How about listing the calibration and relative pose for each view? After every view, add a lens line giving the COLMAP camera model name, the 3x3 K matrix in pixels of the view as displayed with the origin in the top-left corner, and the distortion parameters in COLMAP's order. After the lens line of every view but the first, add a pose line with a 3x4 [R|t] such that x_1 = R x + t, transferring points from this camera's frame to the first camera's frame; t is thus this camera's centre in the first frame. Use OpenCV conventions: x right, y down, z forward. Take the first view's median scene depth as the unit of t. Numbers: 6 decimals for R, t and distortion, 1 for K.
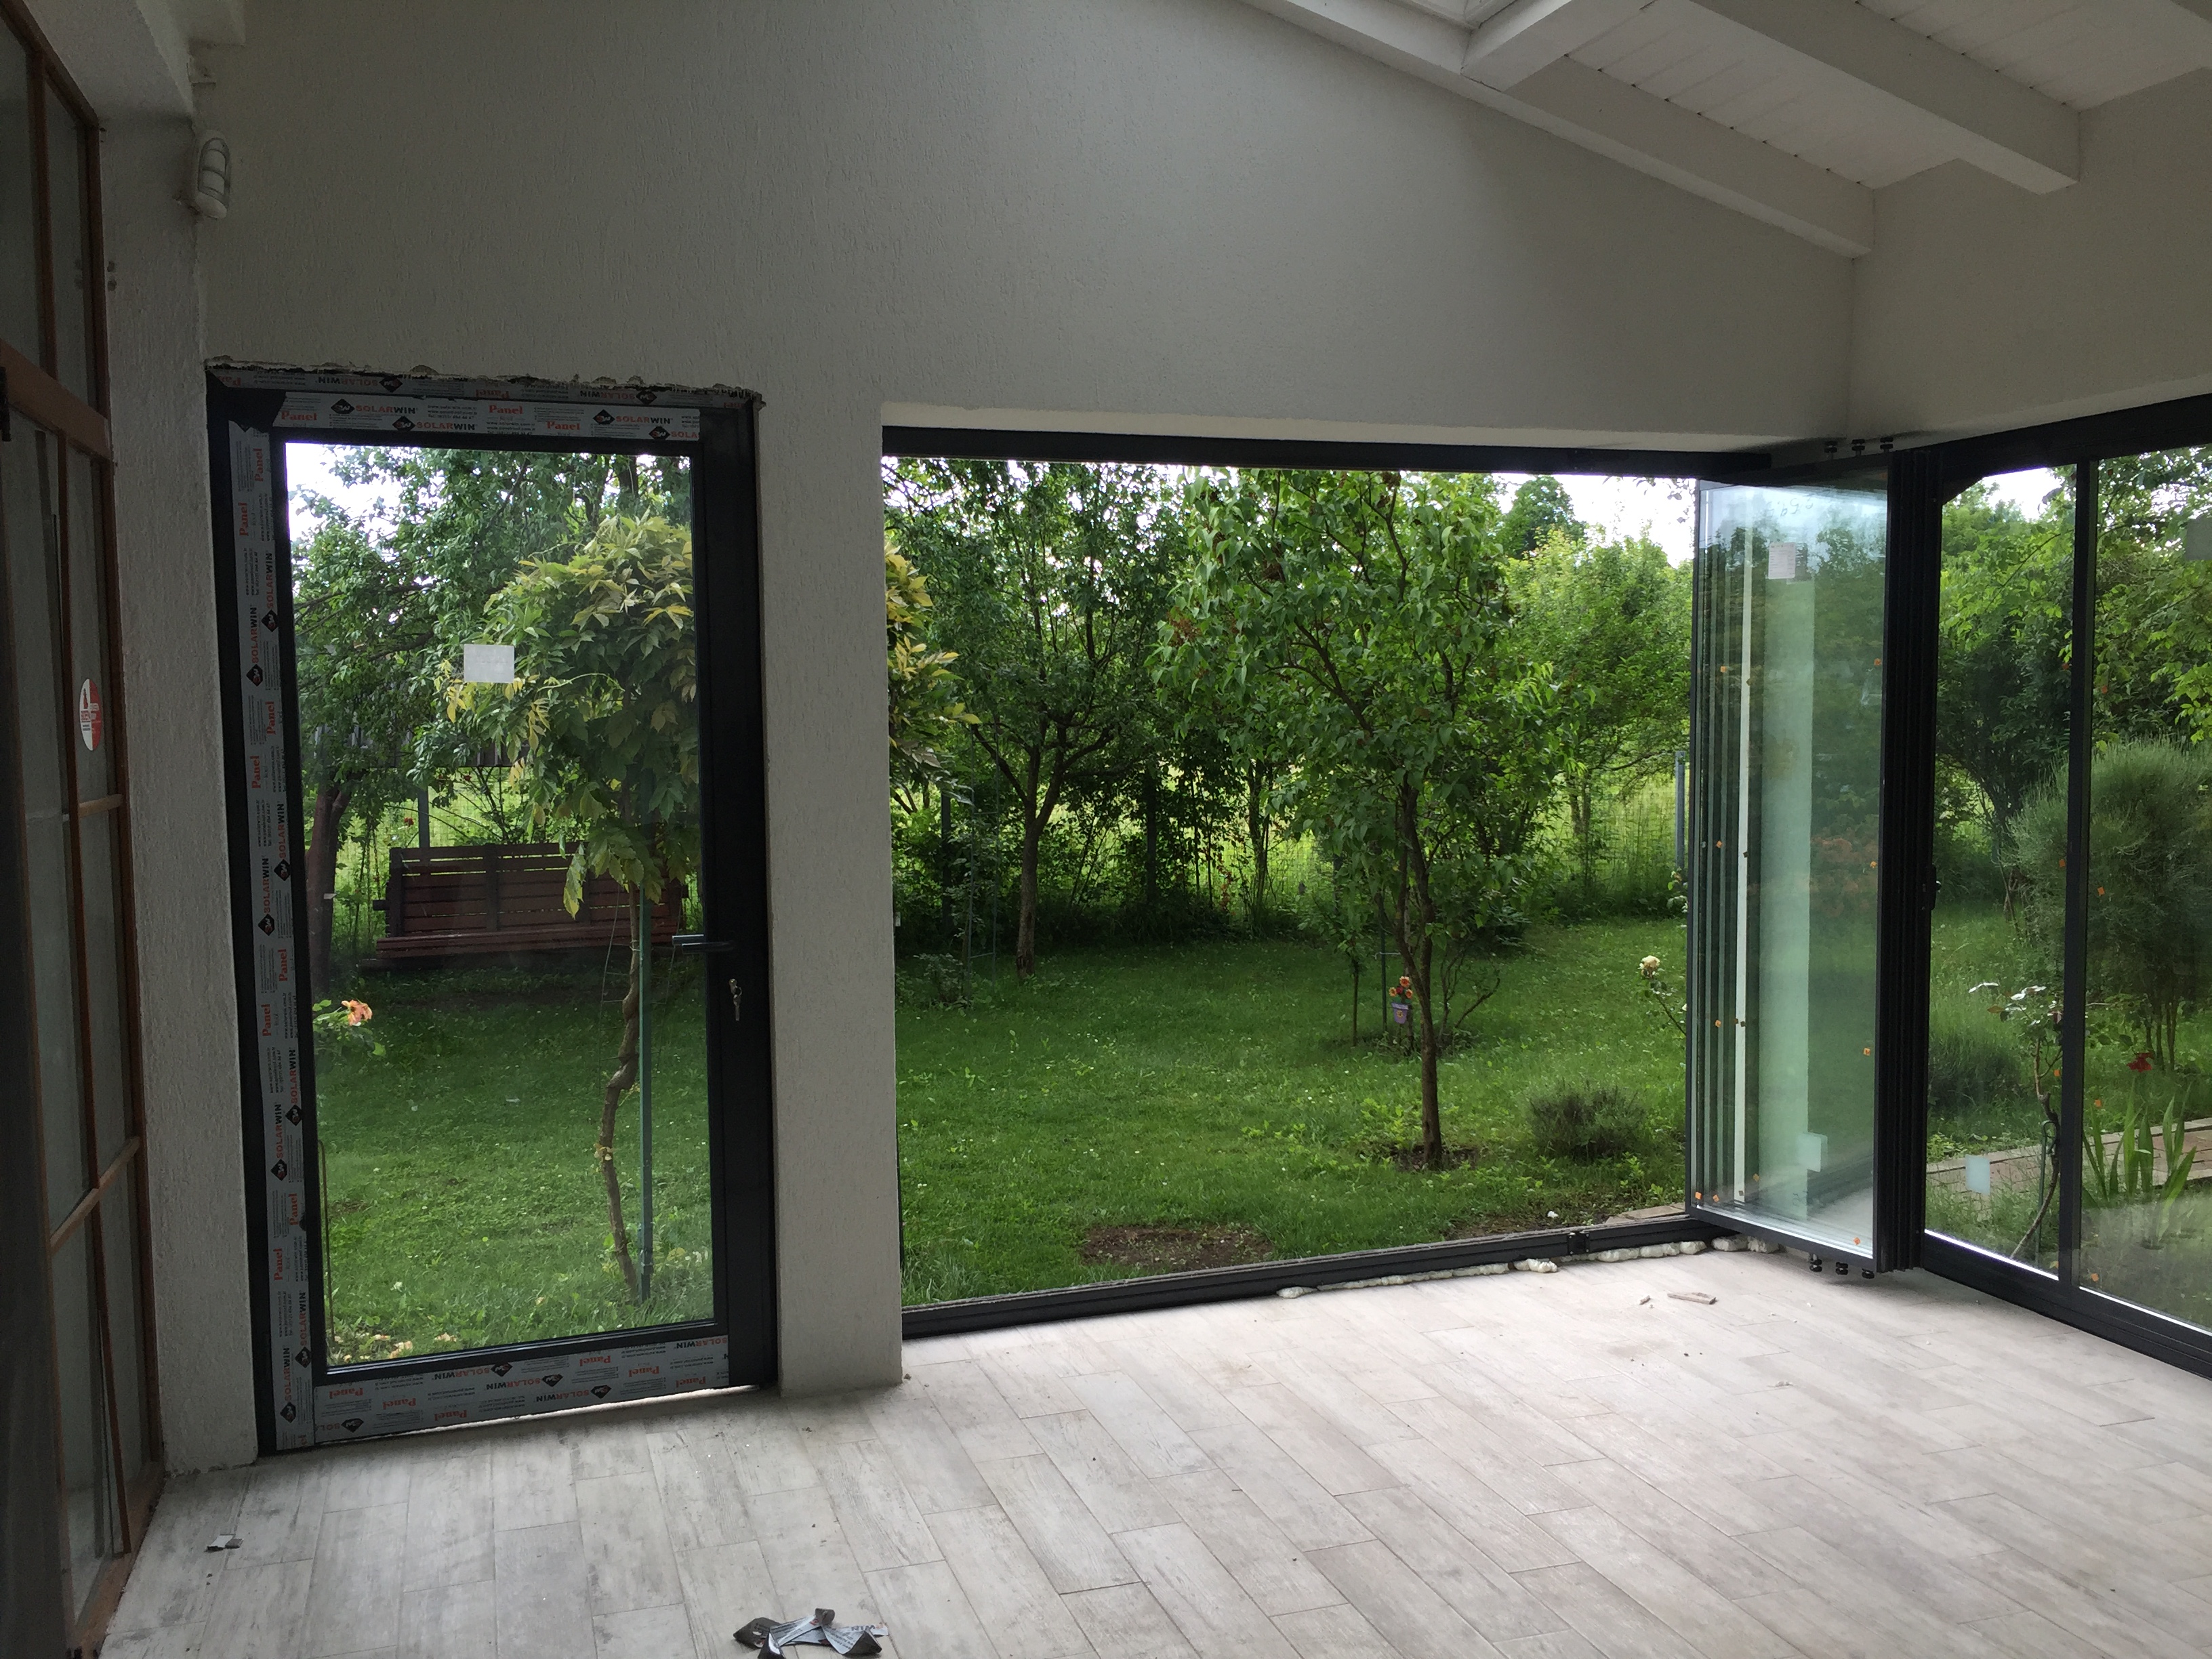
lens RADIAL K [[1877.8, 0, 1106.0], [0, 1877.8, 829.5], [0, 0, 1]] dist [0.077526, -0.115534]
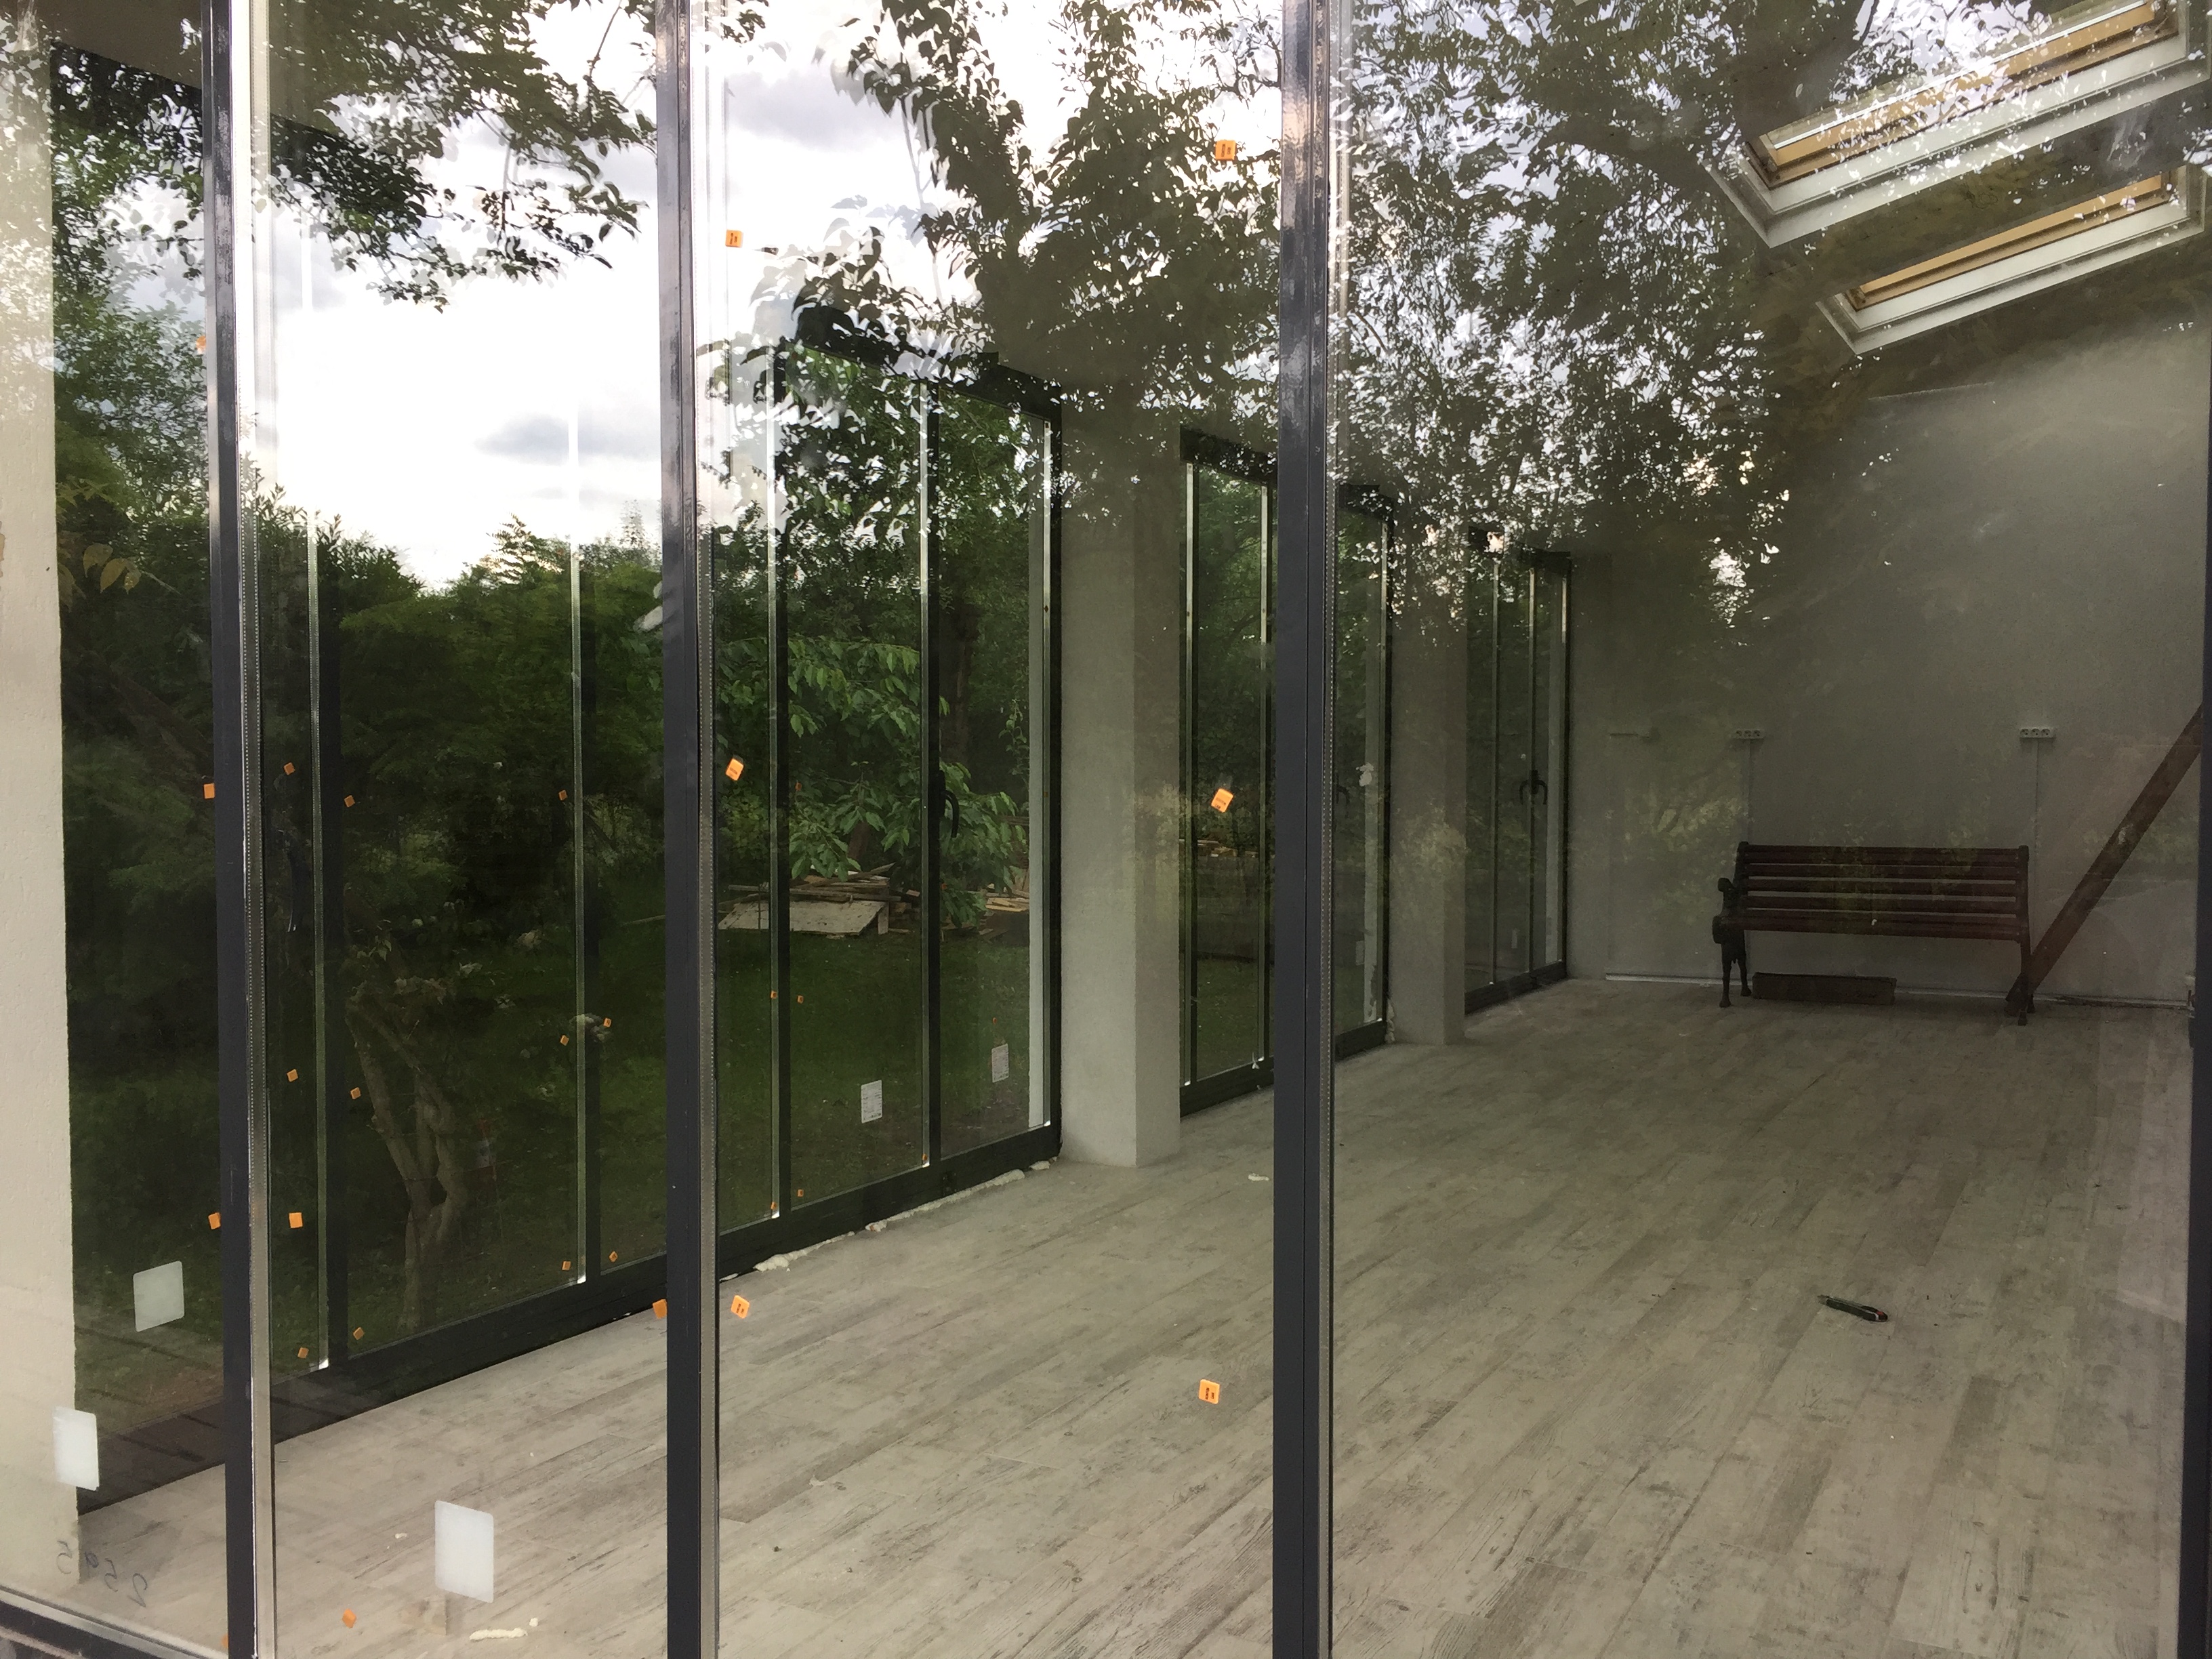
lens RADIAL K [[1877.8, 0, 1106.0], [0, 1877.8, 829.5], [0, 0, 1]] dist [0.077526, -0.115534]
pose [[-0.673843, -0.023139, 0.738512, -0.209336], [0.052487, 0.995486, 0.079081, -0.001955], [-0.737008, 0.092050, -0.669587, 1.244060]]
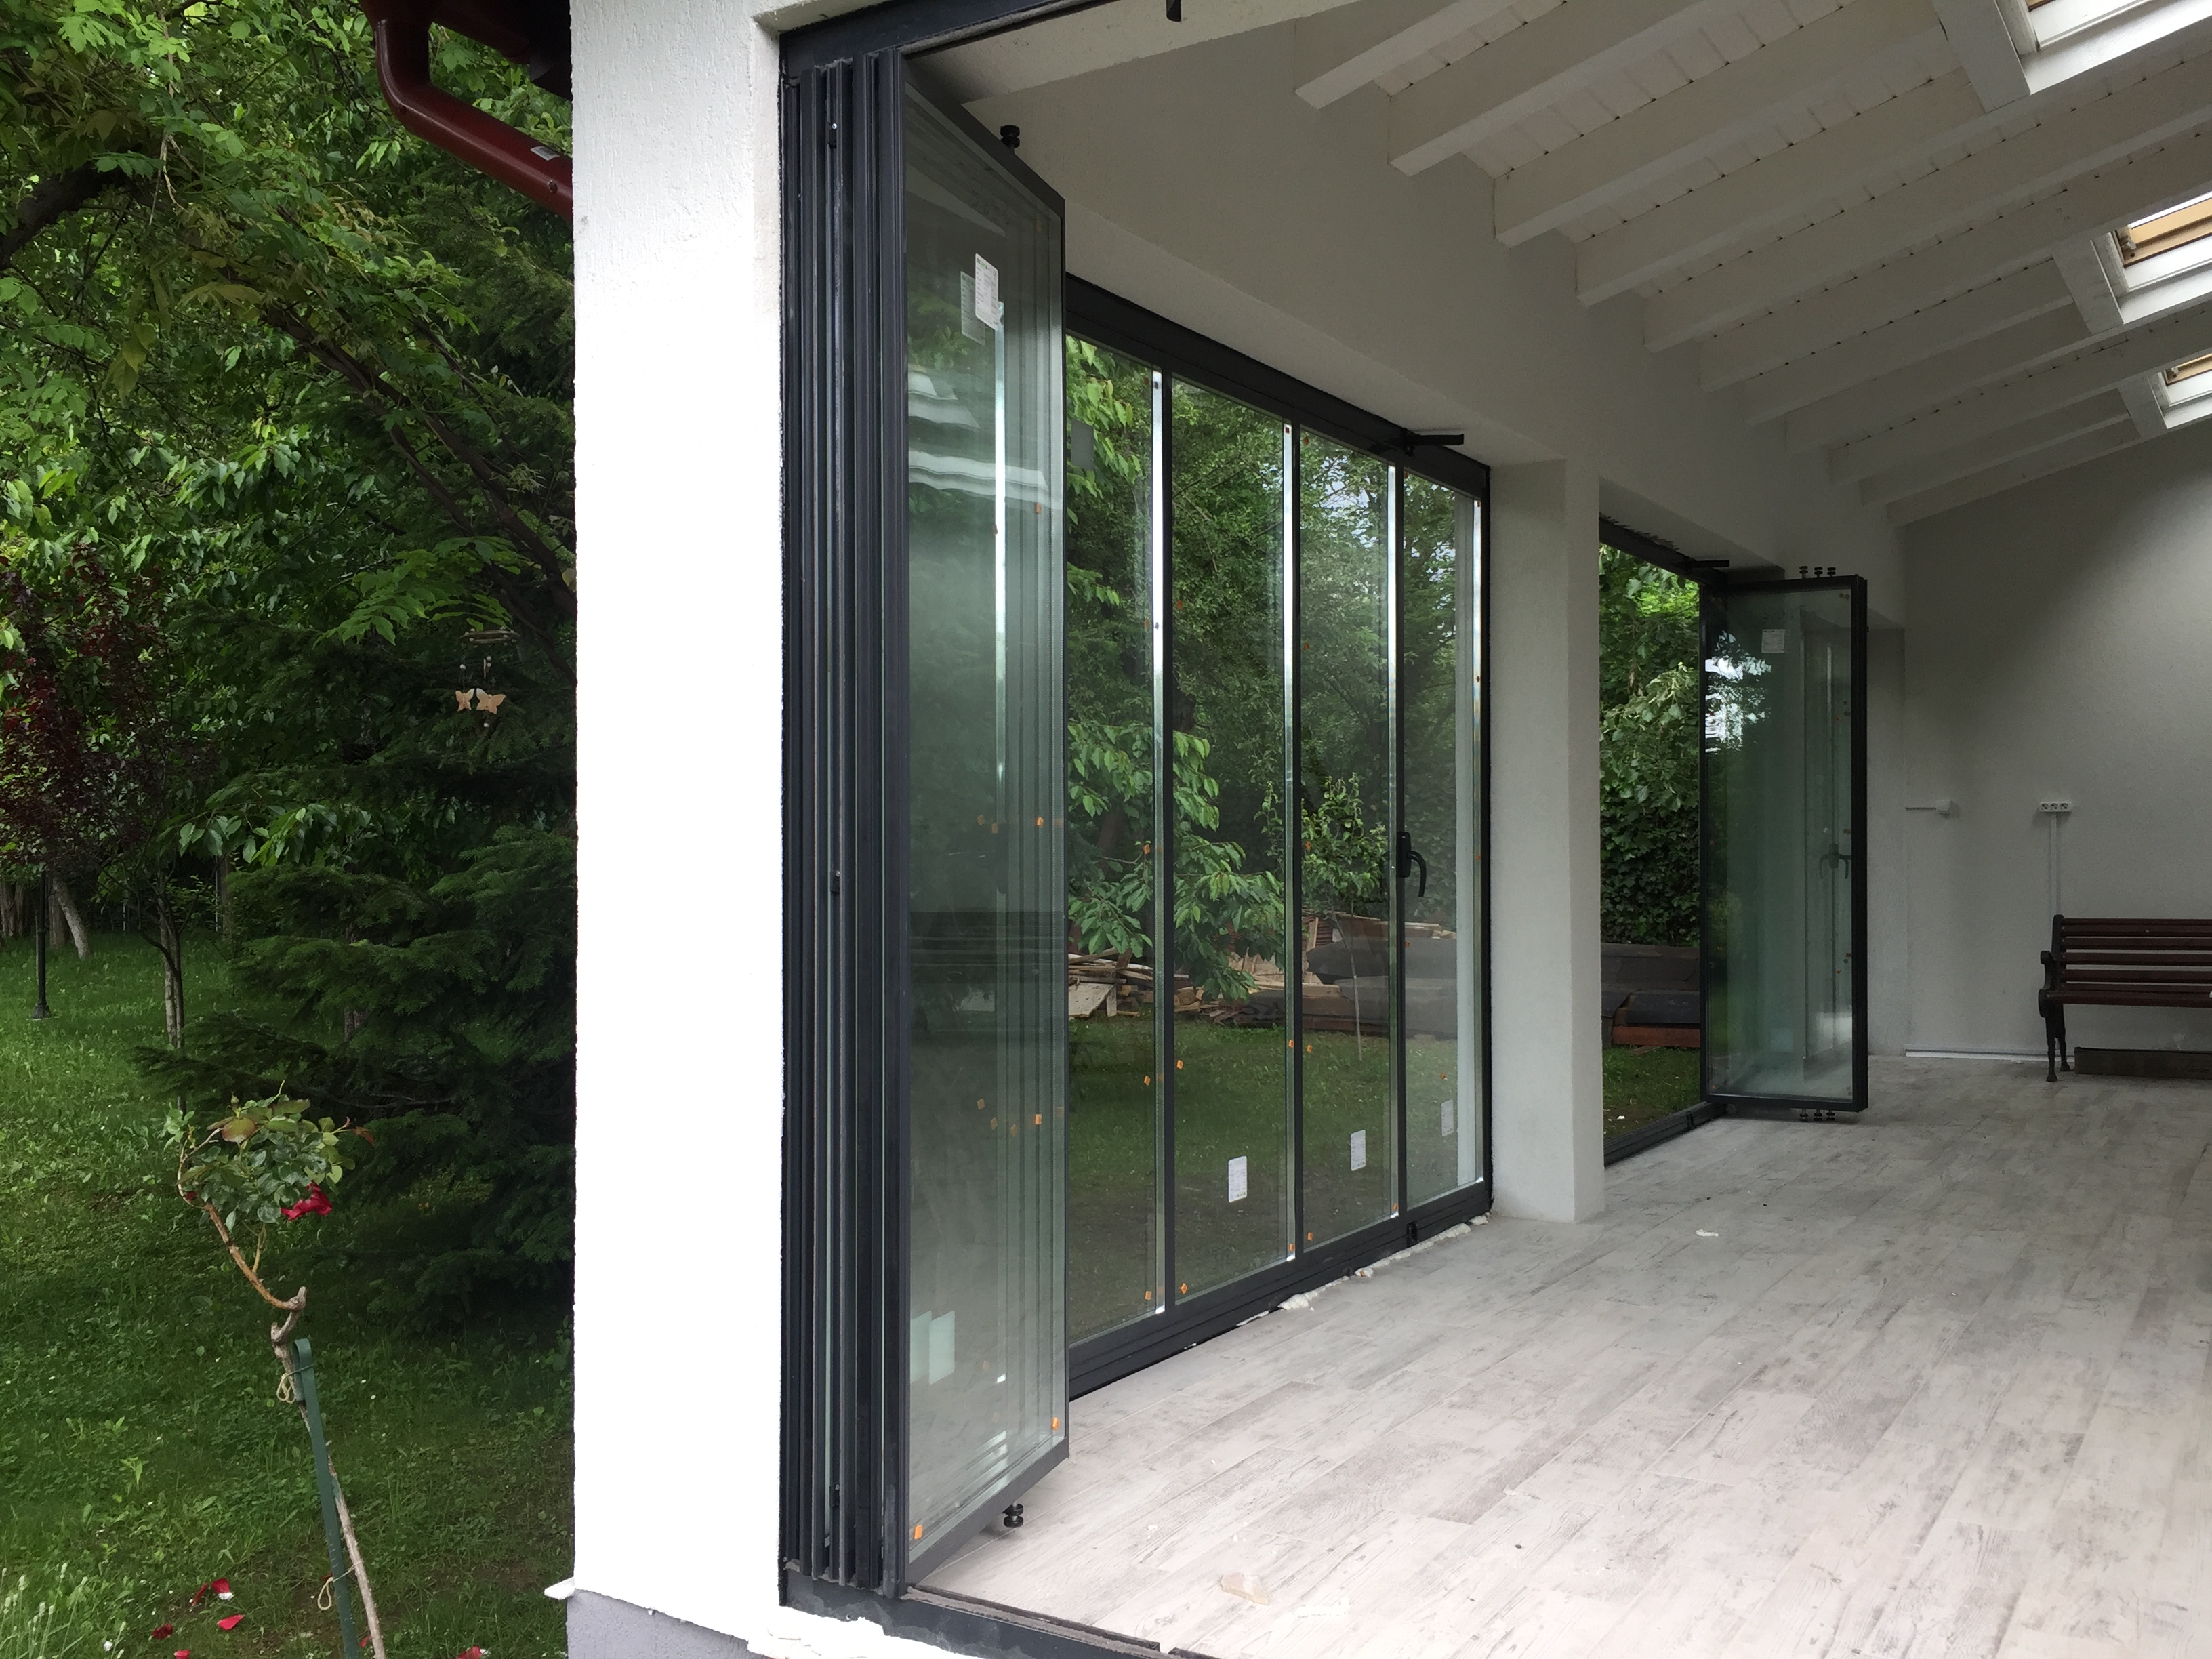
lens RADIAL K [[1875.1, 0, 1111.8], [0, 1875.1, 820.1], [0, 0, 1]] dist [0.090903, -0.118091]
pose [[-0.630138, 0.022639, 0.776153, -0.113936], [0.061330, 0.997903, 0.020685, 0.003518], [-0.774057, 0.060636, -0.630205, 1.425618]]
